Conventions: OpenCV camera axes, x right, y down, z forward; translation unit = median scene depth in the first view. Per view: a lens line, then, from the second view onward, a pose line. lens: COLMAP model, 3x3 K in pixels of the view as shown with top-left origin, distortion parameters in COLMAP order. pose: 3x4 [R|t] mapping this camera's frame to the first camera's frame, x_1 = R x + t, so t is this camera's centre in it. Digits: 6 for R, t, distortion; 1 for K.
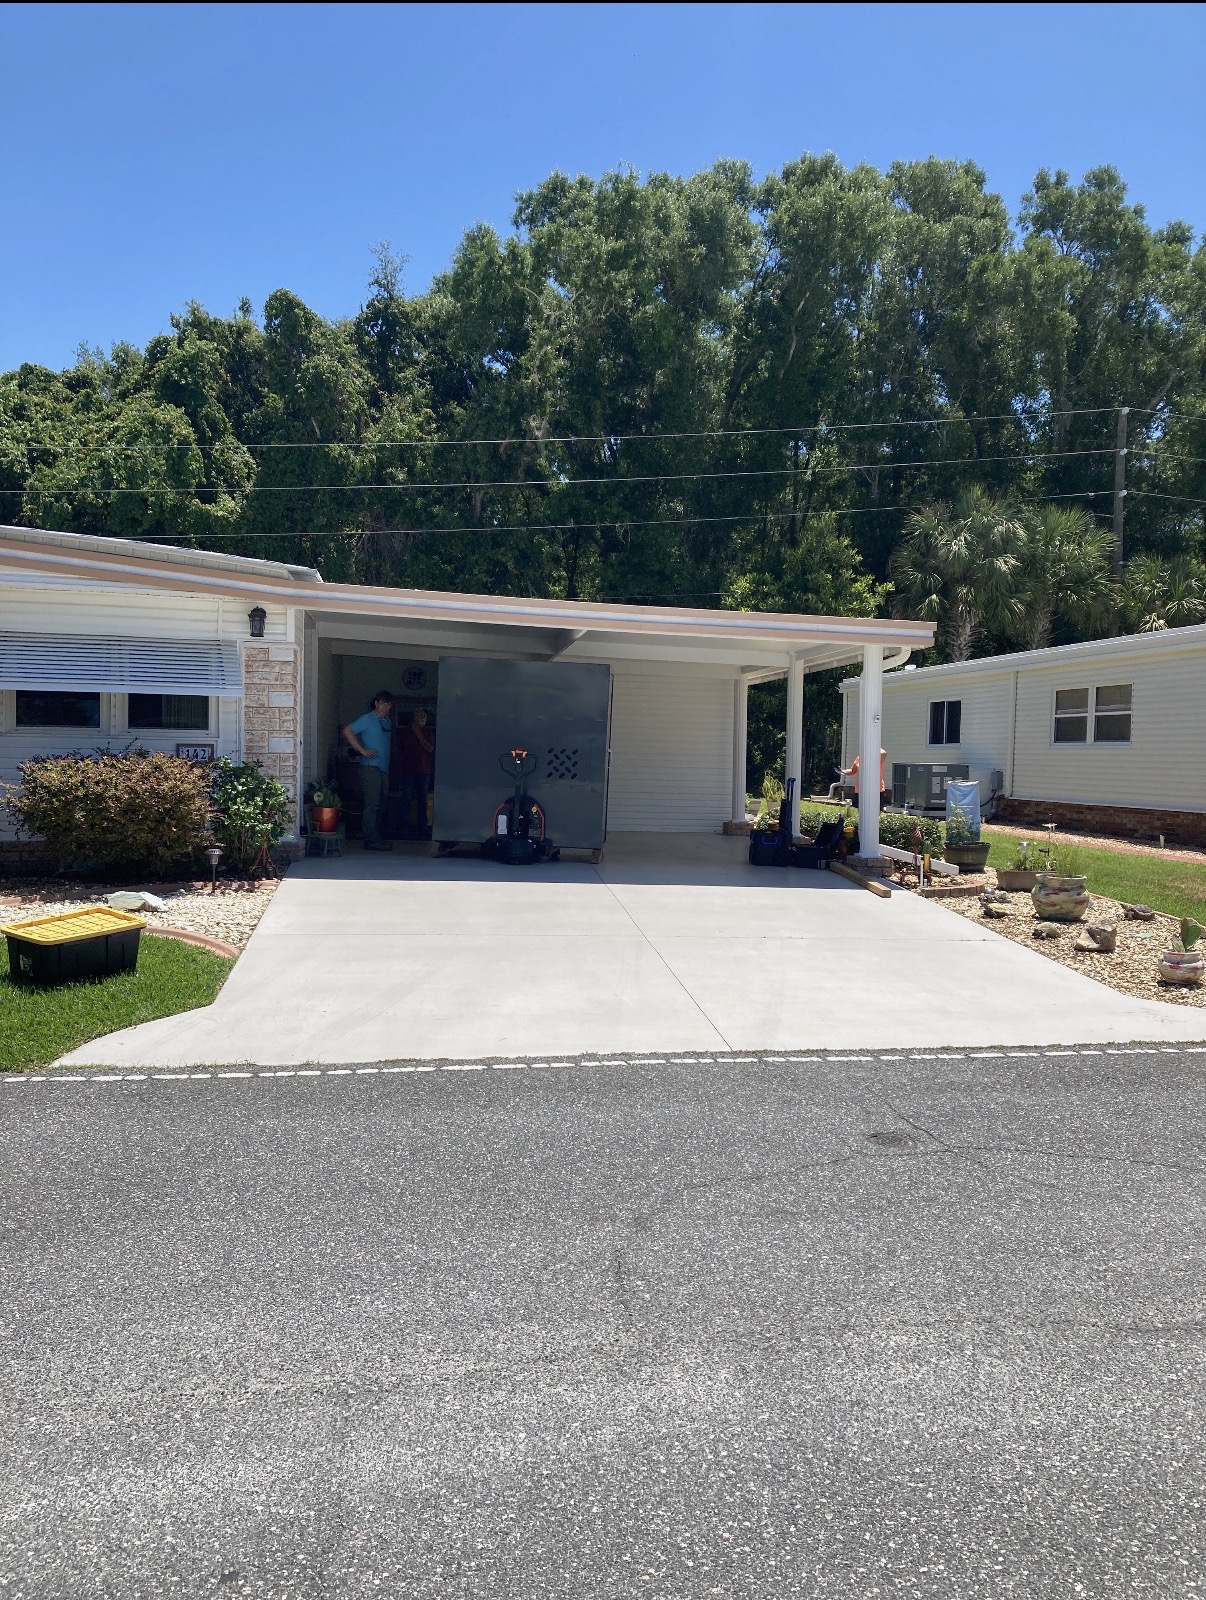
lens RADIAL K [[1255.5, 0, 603.0], [0, 1255.5, 800.0], [0, 0, 1]] dist [-0.023035, -0.000418]
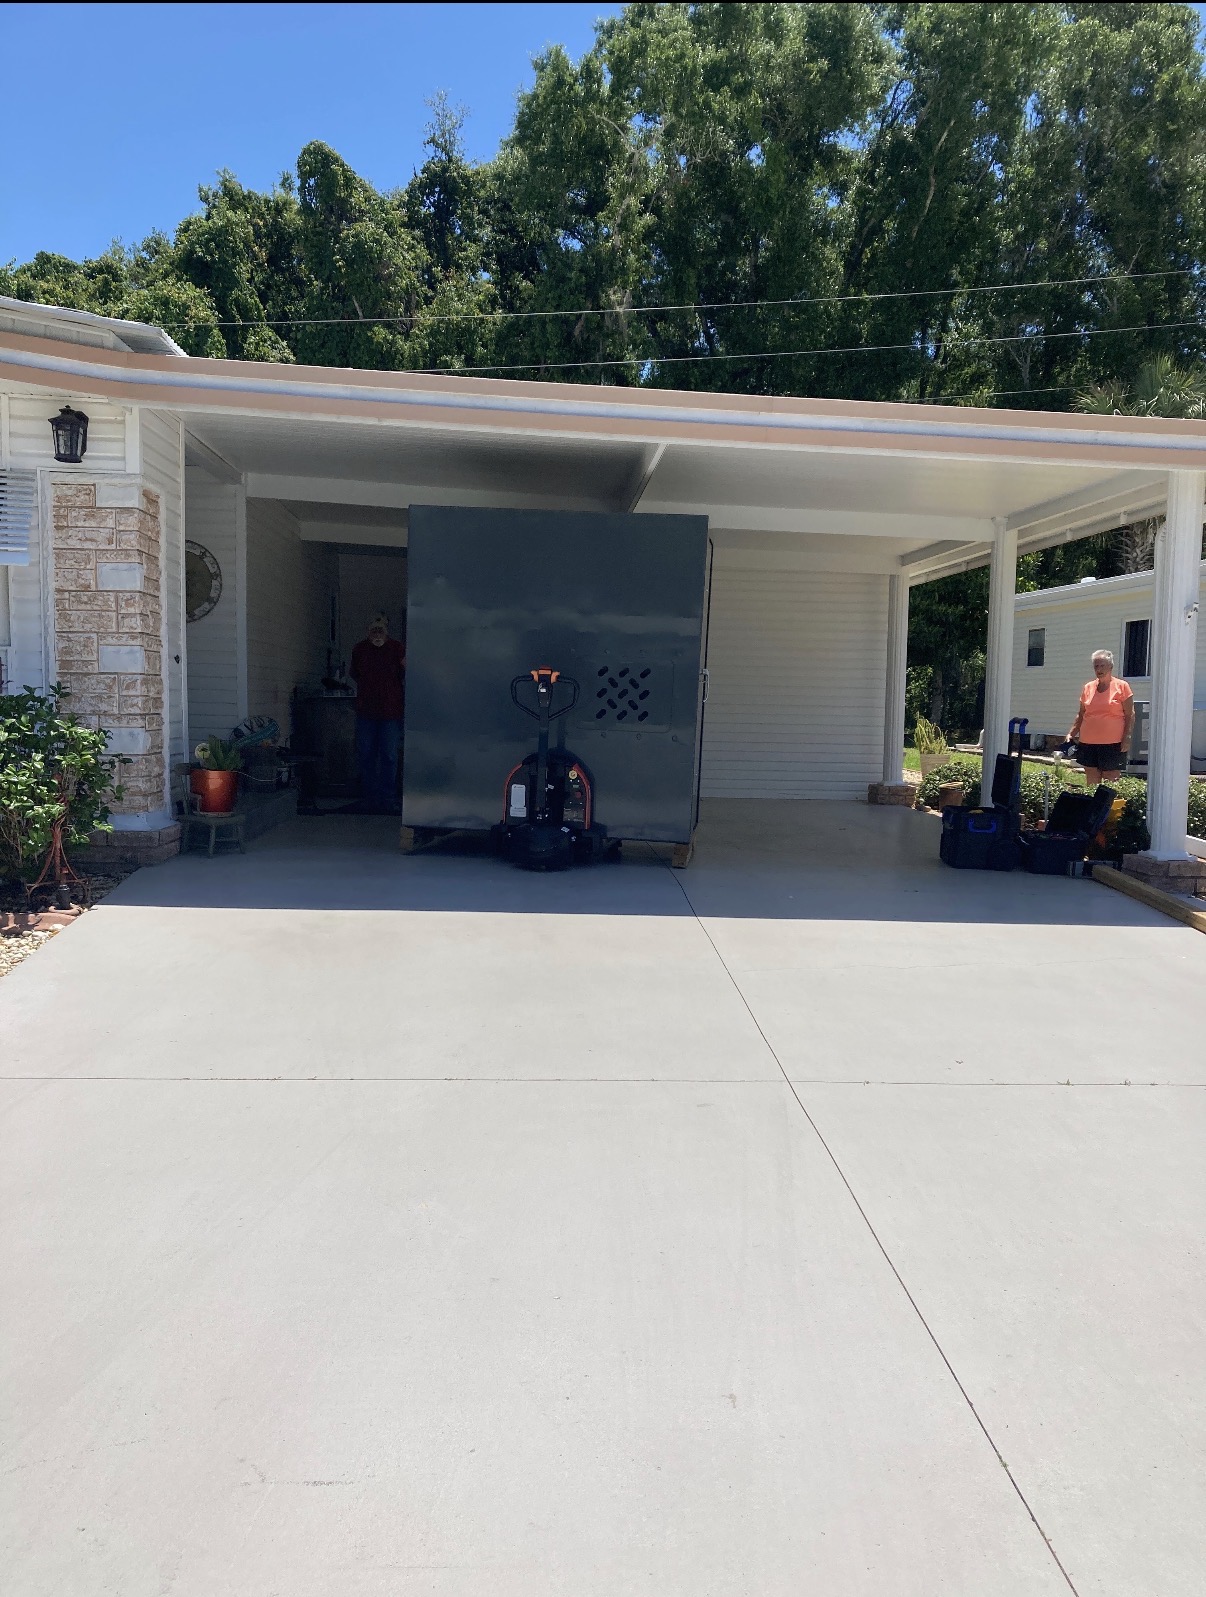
lens RADIAL K [[1079.3, 0, 603.0], [0, 1079.3, 798.5], [0, 0, 1]] dist [0.094075, -0.084721]
pose [[0.996487, 0.004495, -0.083628, 0.000016], [-0.000339, 0.998767, 0.049639, -0.002918], [0.083748, -0.049436, 0.995260, 0.254207]]
